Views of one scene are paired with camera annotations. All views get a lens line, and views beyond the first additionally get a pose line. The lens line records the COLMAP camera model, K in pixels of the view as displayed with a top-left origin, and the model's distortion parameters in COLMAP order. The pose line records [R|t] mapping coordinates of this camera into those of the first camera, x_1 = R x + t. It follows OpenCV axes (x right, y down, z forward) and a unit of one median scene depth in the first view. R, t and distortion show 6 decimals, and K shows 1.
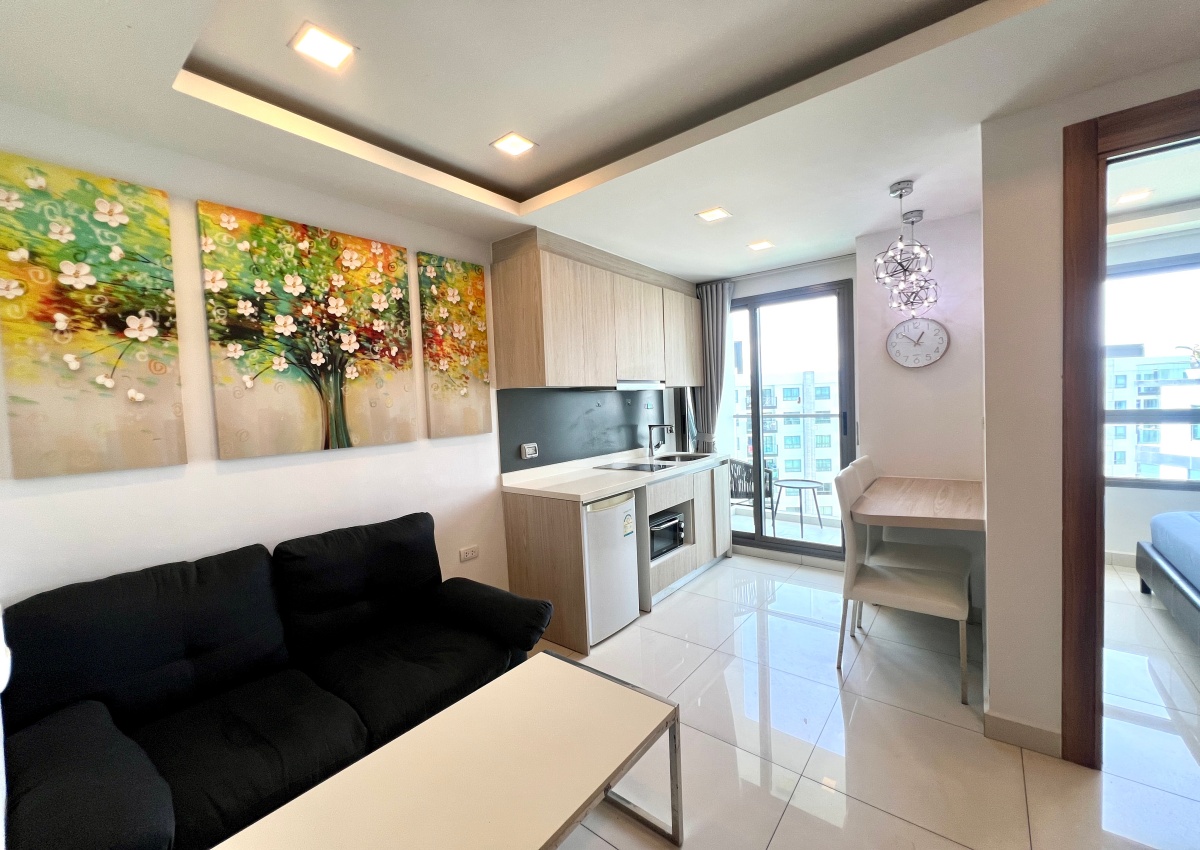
lens RADIAL K [[481.1, 0, 599.2], [0, 481.1, 421.3], [0, 0, 1]] dist [-0.002808, 0.000326]
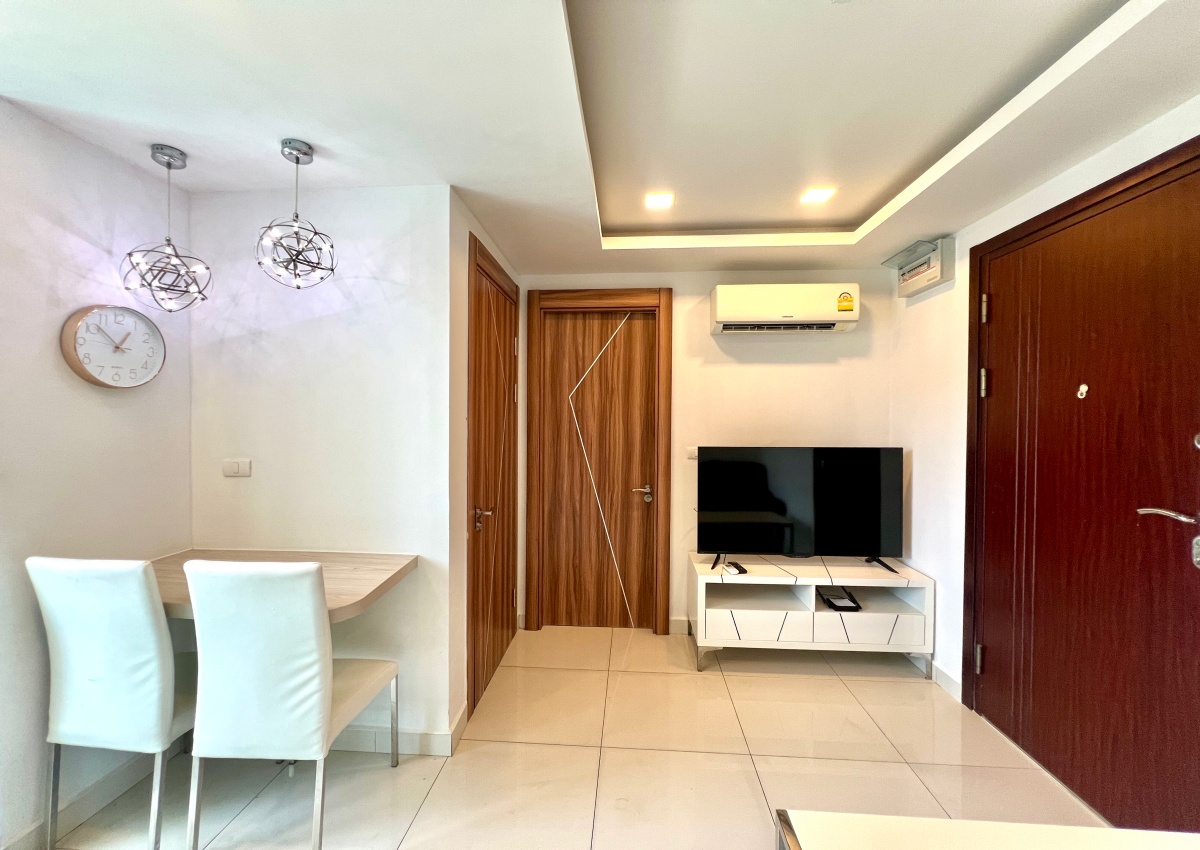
lens RADIAL K [[481.1, 0, 599.2], [0, 481.1, 421.3], [0, 0, 1]] dist [-0.002808, 0.000326]
pose [[-0.579145, 0.052727, 0.813517, -0.186169], [0.082749, 0.996554, -0.005681, -0.017242], [-0.811014, 0.064028, -0.581513, 0.890419]]
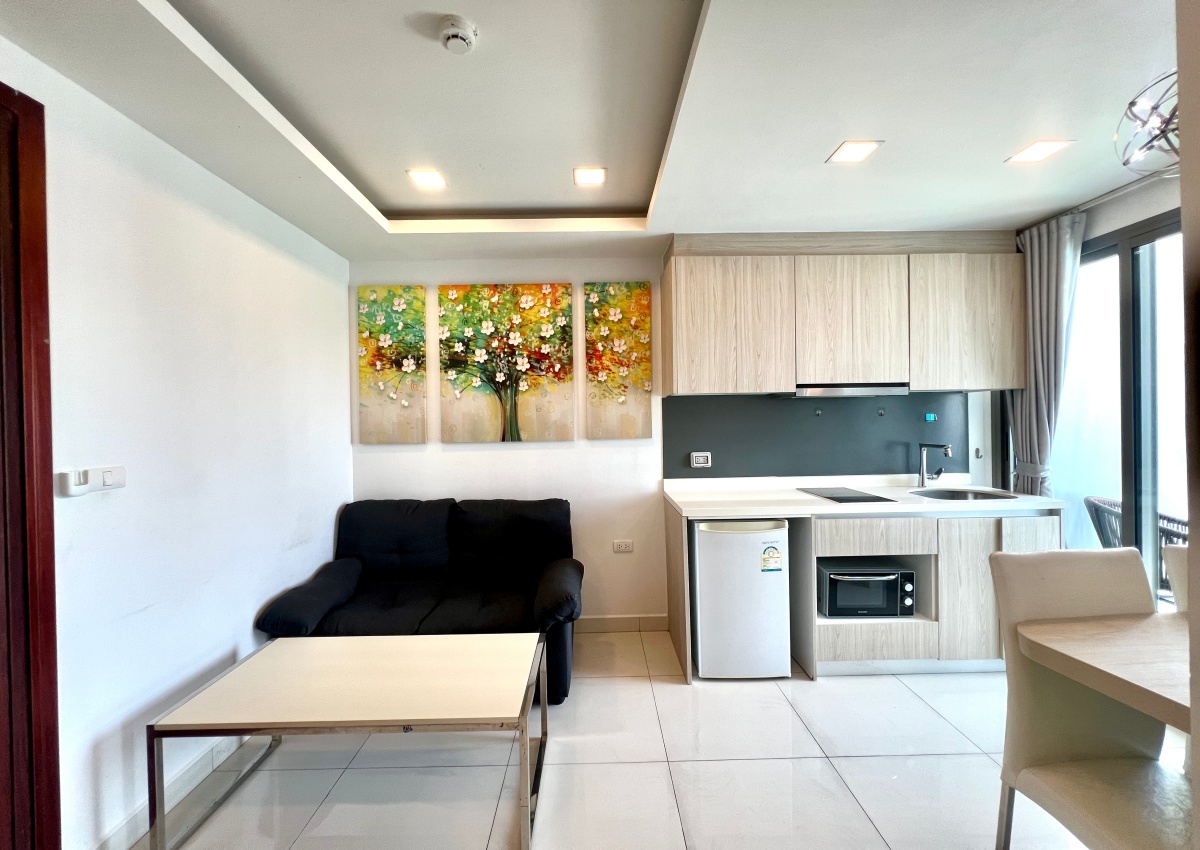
lens RADIAL K [[481.1, 0, 599.2], [0, 481.1, 421.3], [0, 0, 1]] dist [-0.002808, 0.000326]
pose [[0.633057, 0.032438, -0.773426, 0.522998], [-0.040880, 0.999128, 0.008444, -0.017905], [0.773025, 0.026272, 0.633831, 0.246554]]
